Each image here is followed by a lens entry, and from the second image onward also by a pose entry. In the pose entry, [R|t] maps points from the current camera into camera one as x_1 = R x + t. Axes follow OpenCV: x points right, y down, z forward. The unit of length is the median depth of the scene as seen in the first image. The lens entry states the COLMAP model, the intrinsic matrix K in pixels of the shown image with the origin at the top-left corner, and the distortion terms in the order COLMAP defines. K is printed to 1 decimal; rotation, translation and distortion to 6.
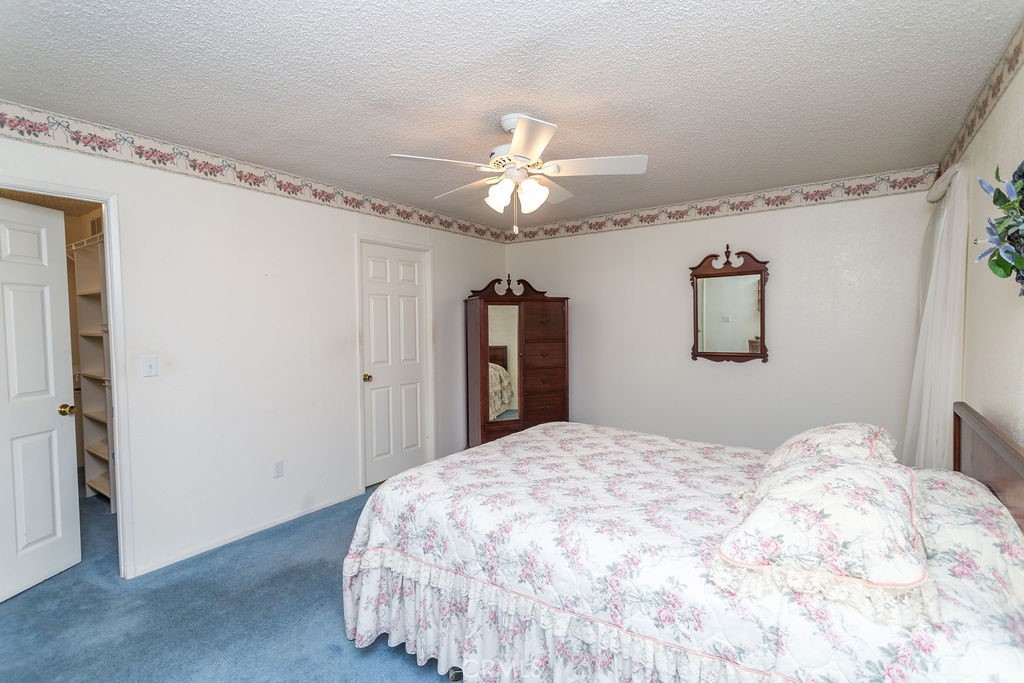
lens RADIAL K [[493.4, 0, 521.4], [0, 493.4, 345.1], [0, 0, 1]] dist [-0.001283, -0.000217]
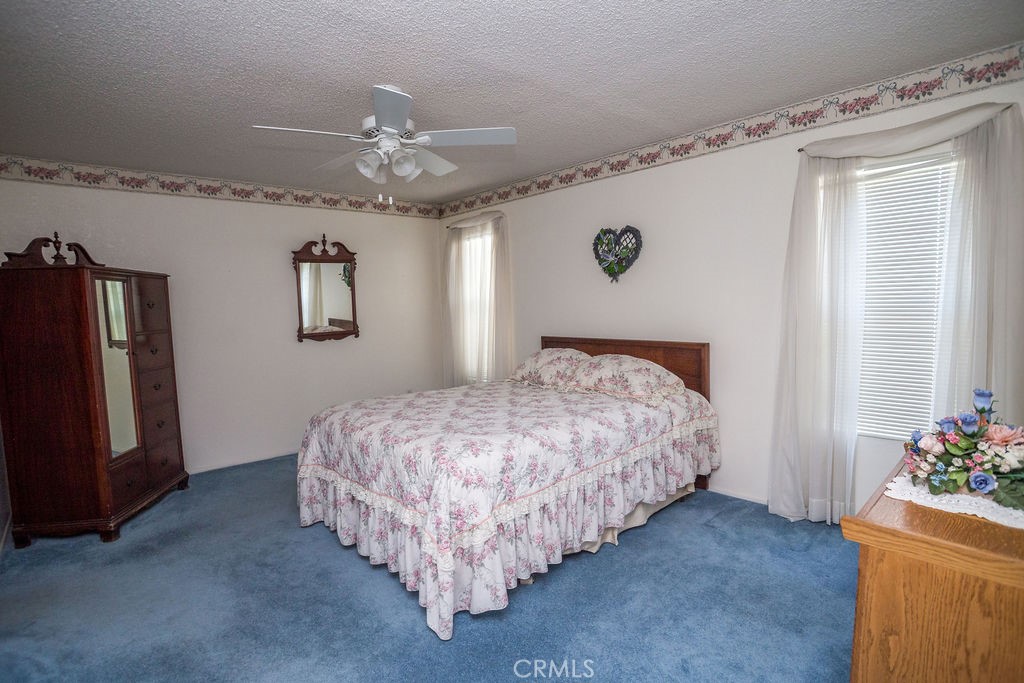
lens RADIAL K [[493.4, 0, 521.3], [0, 493.4, 340.9], [0, 0, 1]] dist [-0.001283, -0.000217]
pose [[0.233141, -0.076086, 0.969462, -0.600636], [0.083222, 0.994838, 0.058064, 0.007929], [-0.968875, 0.067143, 0.238270, 0.337794]]
